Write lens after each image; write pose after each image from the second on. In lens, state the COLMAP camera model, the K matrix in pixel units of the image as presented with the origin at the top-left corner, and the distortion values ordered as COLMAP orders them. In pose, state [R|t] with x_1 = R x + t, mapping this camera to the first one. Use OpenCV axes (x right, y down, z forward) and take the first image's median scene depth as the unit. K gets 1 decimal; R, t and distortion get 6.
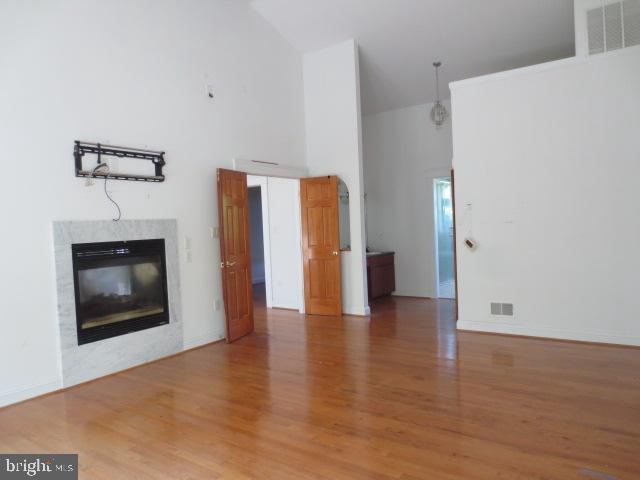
lens RADIAL K [[454.6, 0, 319.0], [0, 454.6, 240.8], [0, 0, 1]] dist [-0.052819, 0.007288]
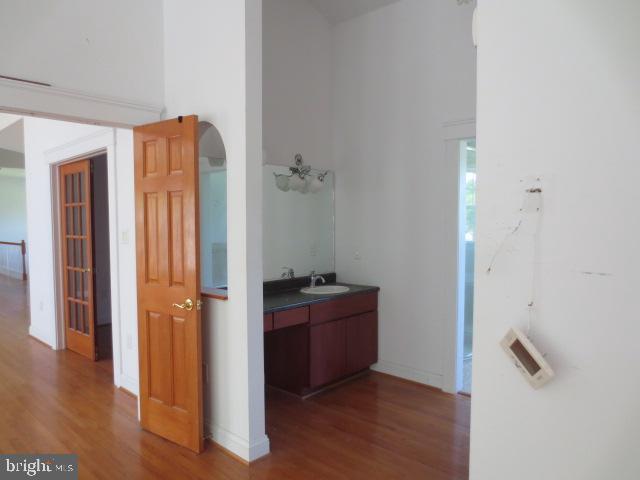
lens RADIAL K [[454.6, 0, 321.4], [0, 454.6, 239.7], [0, 0, 1]] dist [-0.052819, 0.007288]
pose [[0.991087, 0.046807, -0.124719, 0.198257], [-0.044846, 0.998823, 0.018487, -0.043357], [0.125437, -0.012729, 0.992020, 0.590251]]
